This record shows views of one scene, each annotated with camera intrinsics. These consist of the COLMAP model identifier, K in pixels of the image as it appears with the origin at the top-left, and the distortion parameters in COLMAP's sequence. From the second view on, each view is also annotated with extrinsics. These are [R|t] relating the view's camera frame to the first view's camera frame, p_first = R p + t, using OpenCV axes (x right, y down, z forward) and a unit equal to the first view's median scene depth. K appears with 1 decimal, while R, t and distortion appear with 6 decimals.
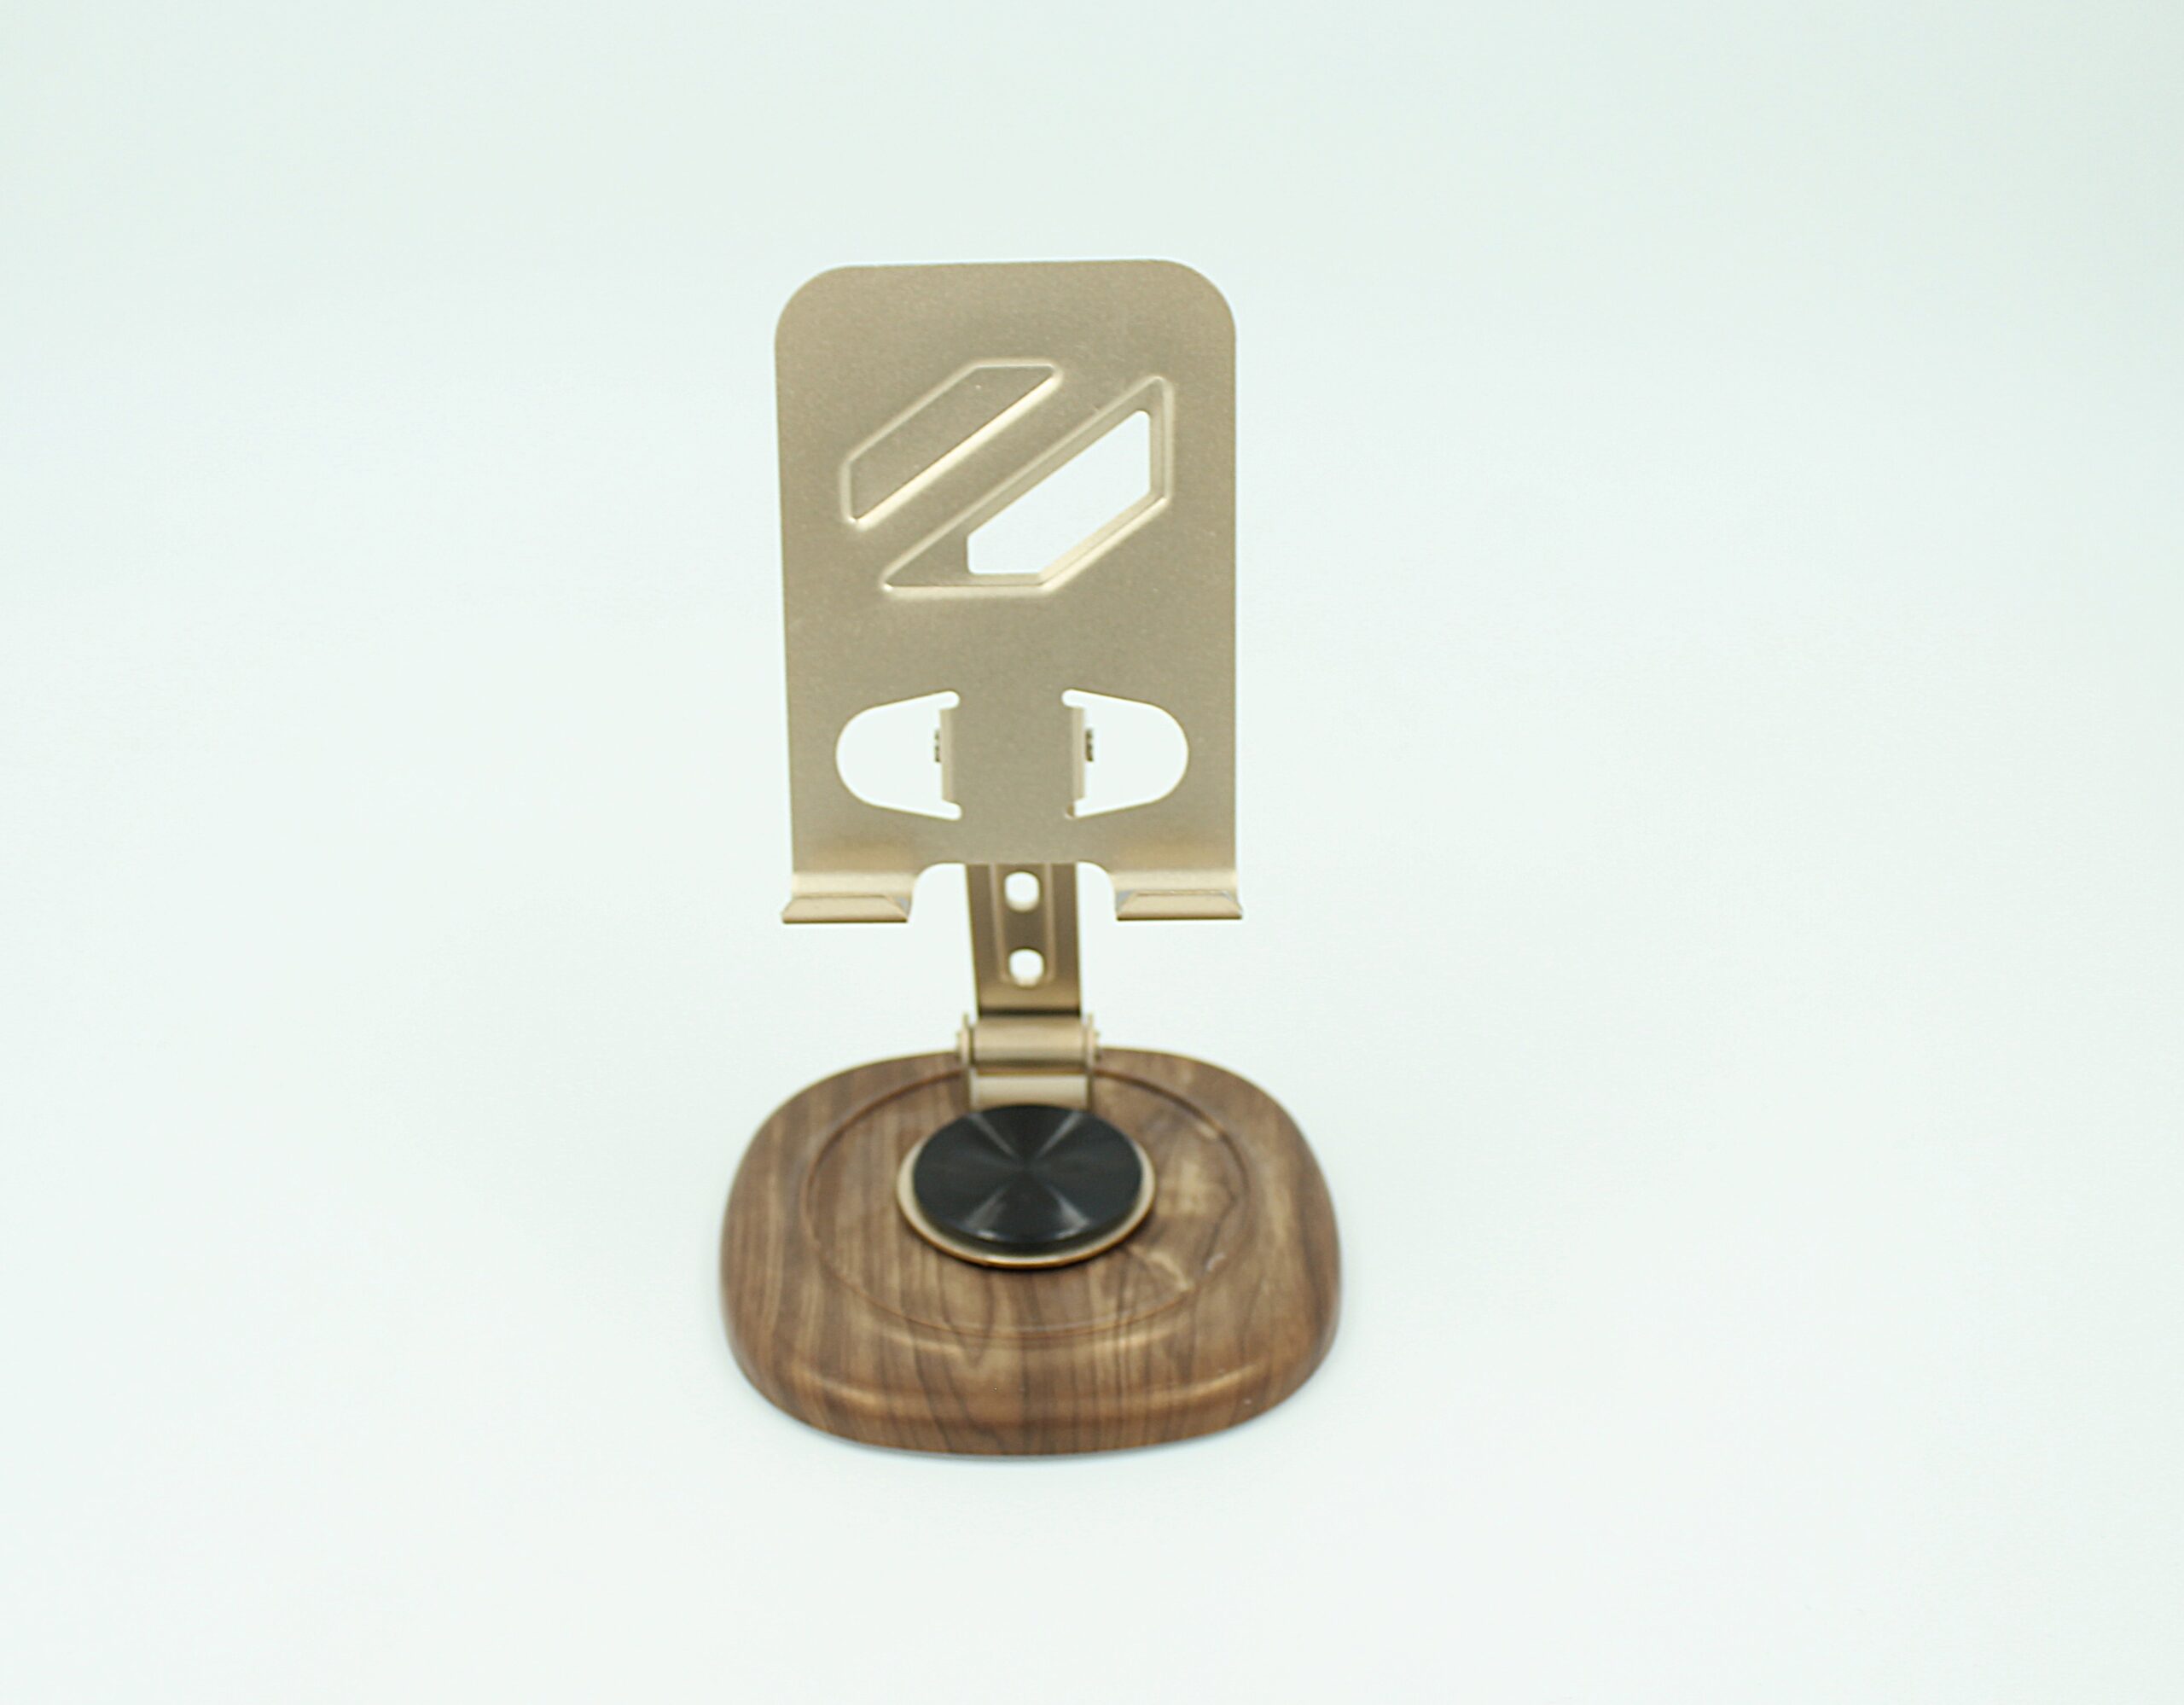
lens RADIAL K [[2458.5, 0, 1082.5], [0, 2458.5, 846.9], [0, 0, 1]] dist [-0.010658, 0.000000]
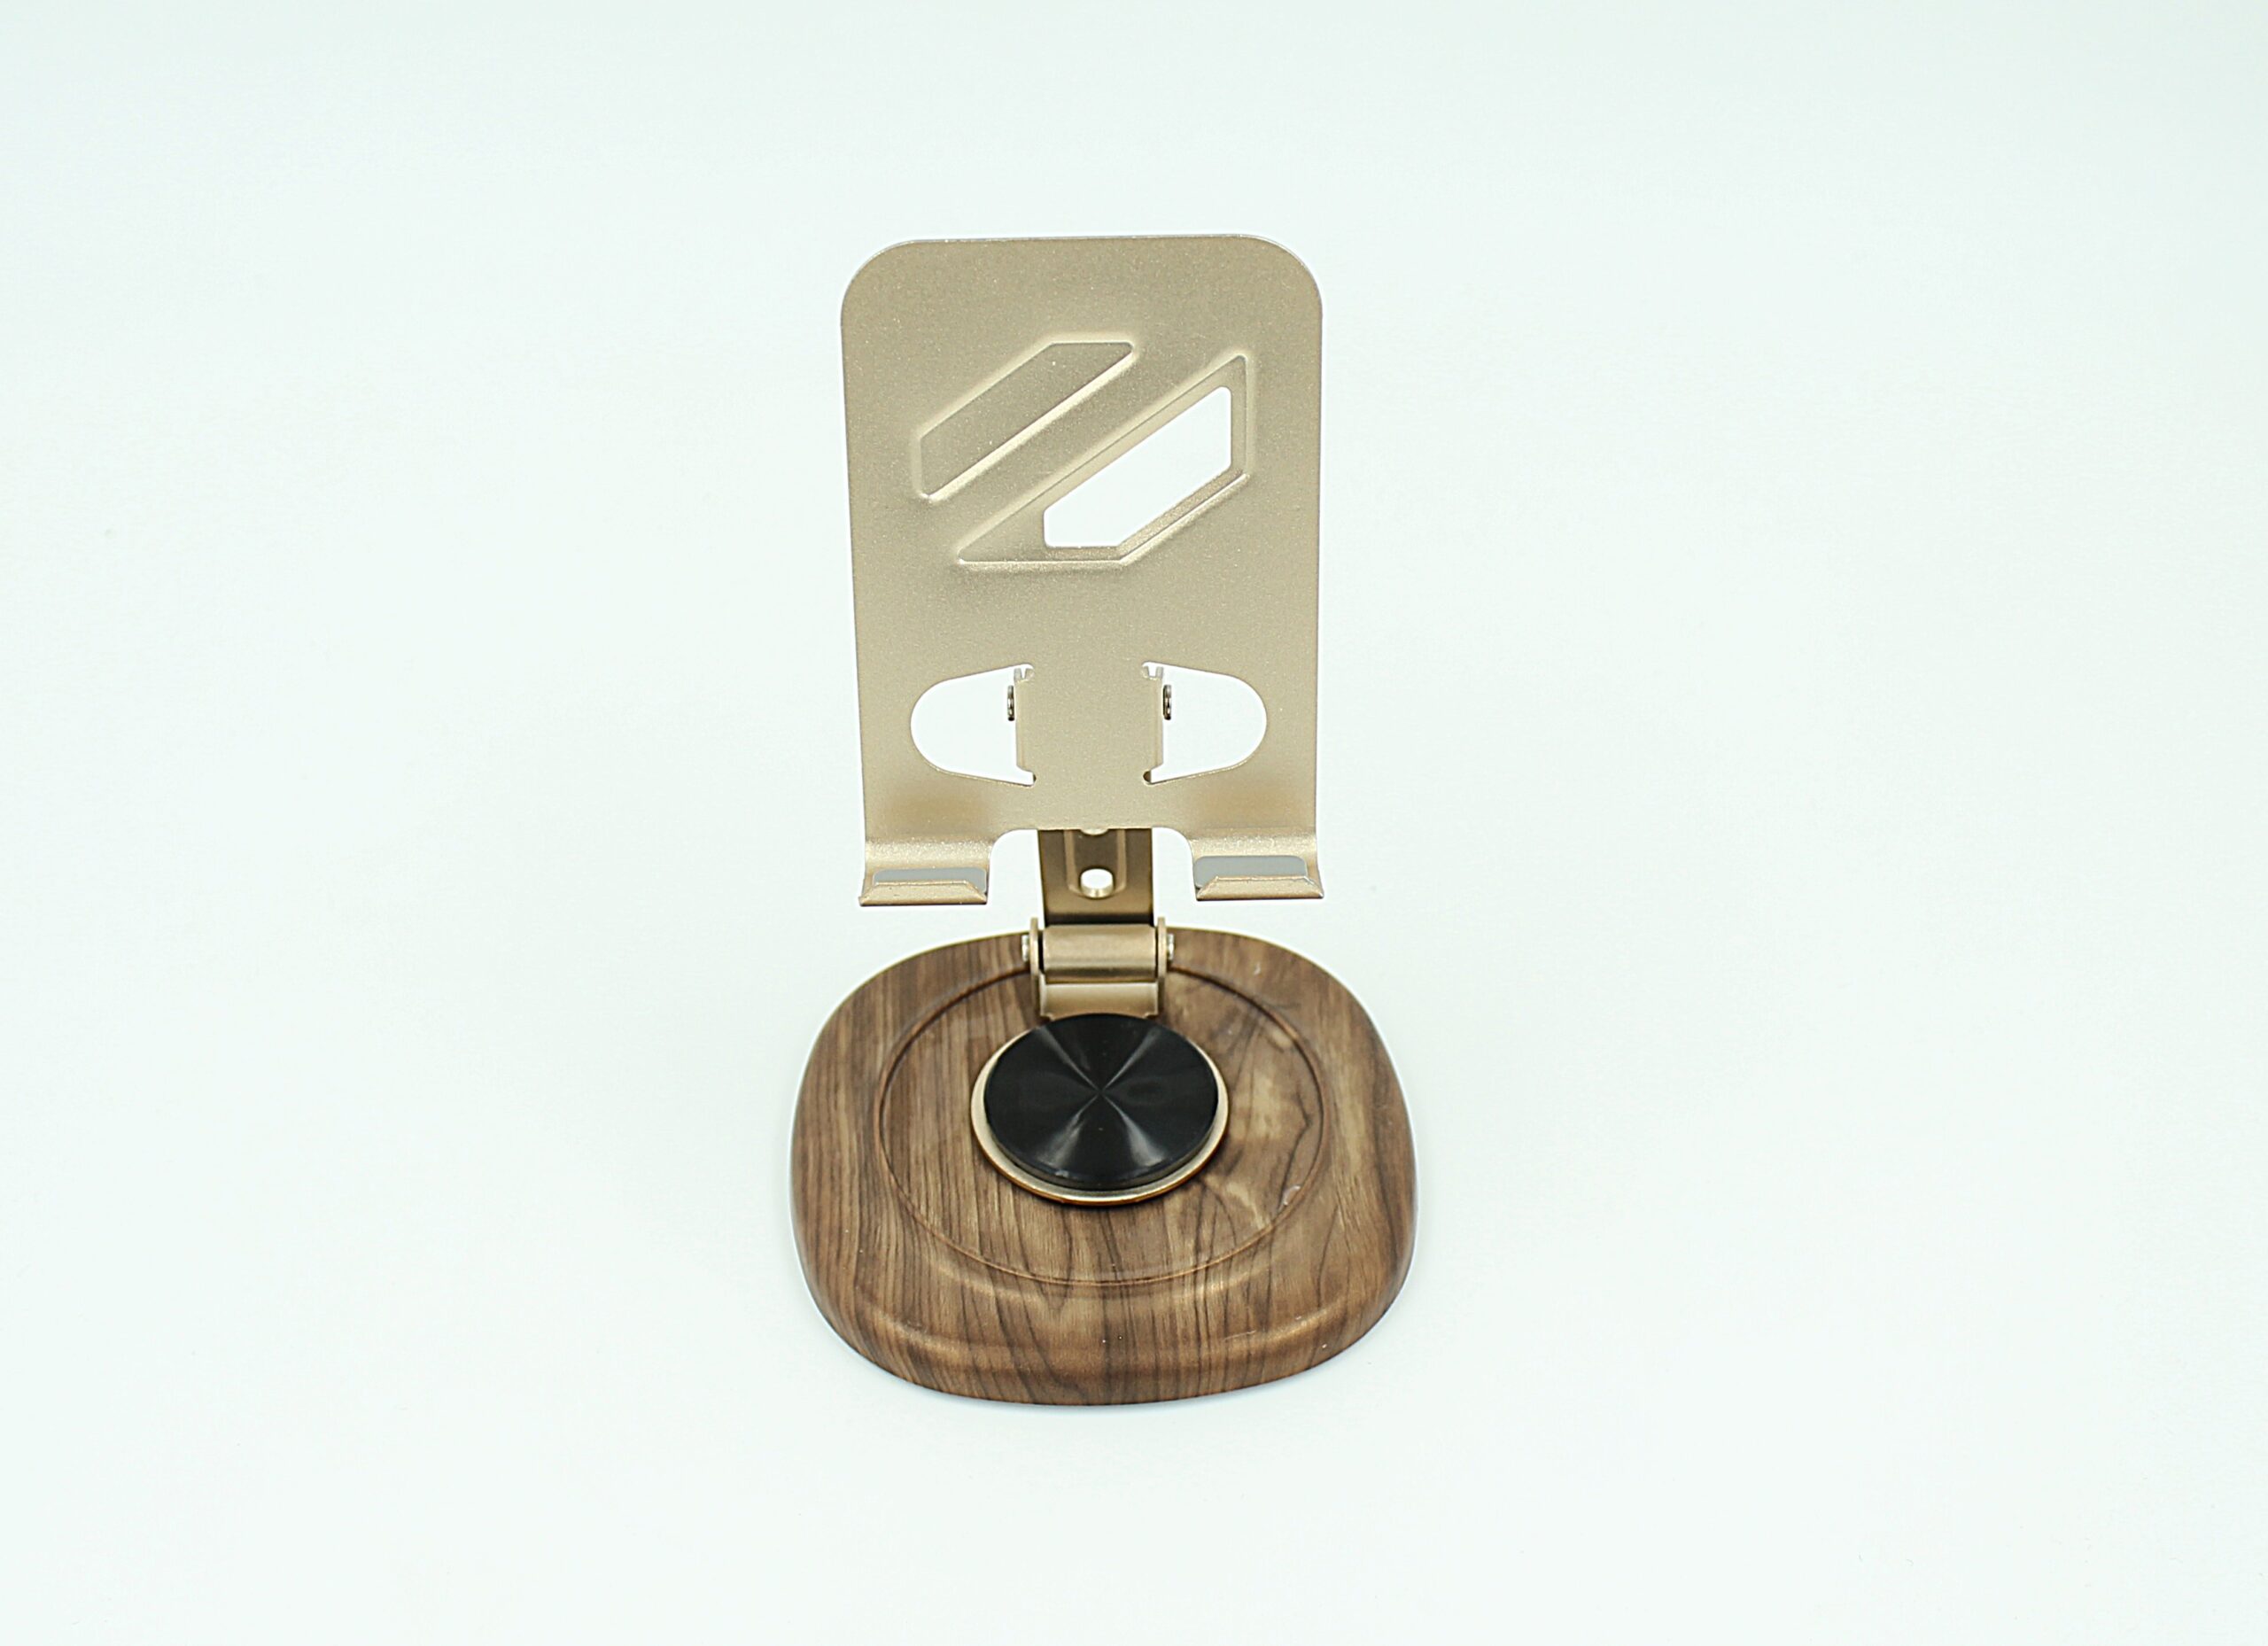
lens RADIAL K [[2780.9, 0, 1214.8], [0, 2780.9, 738.7], [0, 0, 1]] dist [-0.033426, 0.000000]
pose [[0.999041, -0.006015, 0.043366, -0.026242], [-0.001344, 0.985836, 0.167709, -0.213139], [-0.043761, -0.167607, 0.984882, -0.090984]]
